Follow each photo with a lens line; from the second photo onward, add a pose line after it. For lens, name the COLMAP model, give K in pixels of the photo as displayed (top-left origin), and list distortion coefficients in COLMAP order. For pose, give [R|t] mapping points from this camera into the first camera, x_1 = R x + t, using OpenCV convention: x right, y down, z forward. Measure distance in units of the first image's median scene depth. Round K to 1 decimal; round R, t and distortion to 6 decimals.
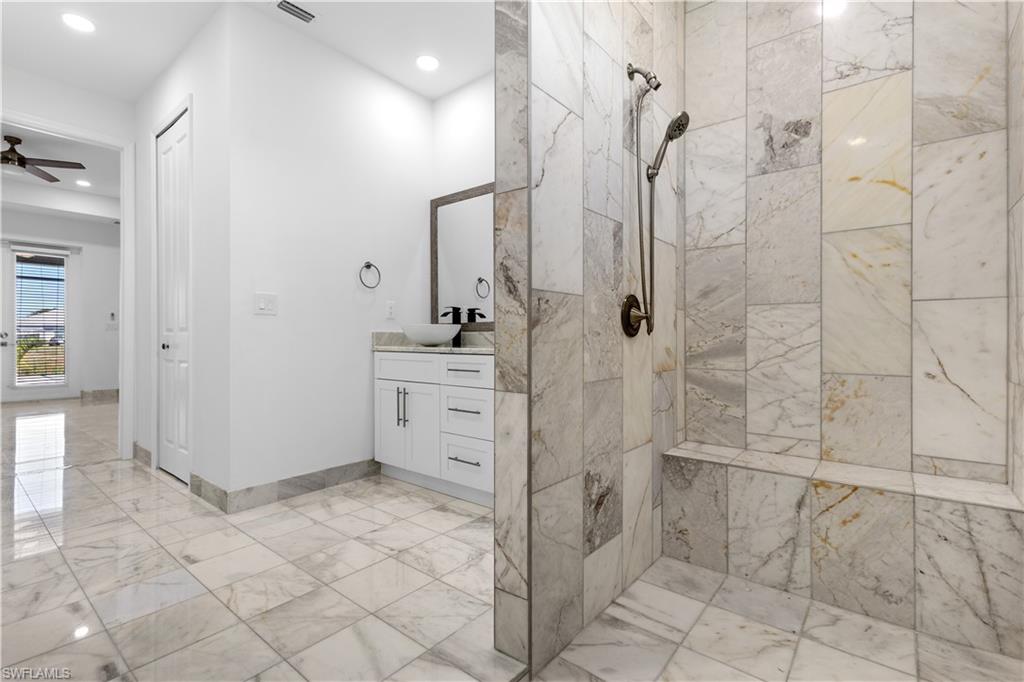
lens RADIAL K [[466.6, 0, 511.0], [0, 466.6, 341.2], [0, 0, 1]] dist [0.001238, 0.000485]
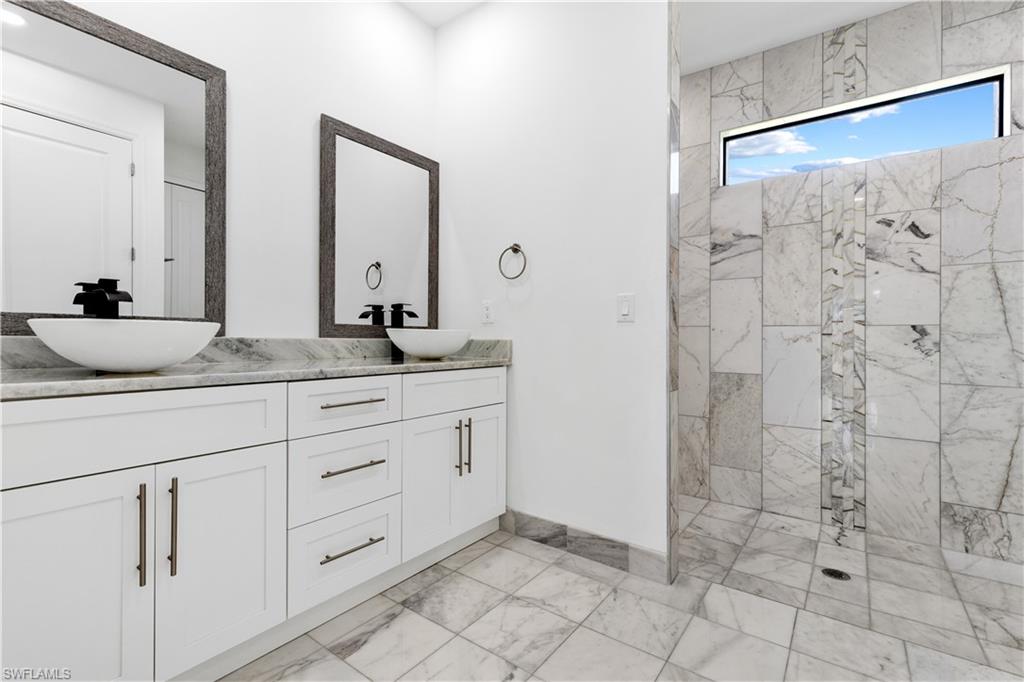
lens RADIAL K [[466.6, 0, 515.5], [0, 466.6, 334.5], [0, 0, 1]] dist [0.001238, 0.000485]
pose [[-0.040309, -0.010530, 0.999132, -0.776544], [-0.002428, 0.999943, 0.010441, -0.034144], [-0.999184, -0.002005, -0.040333, 0.877386]]
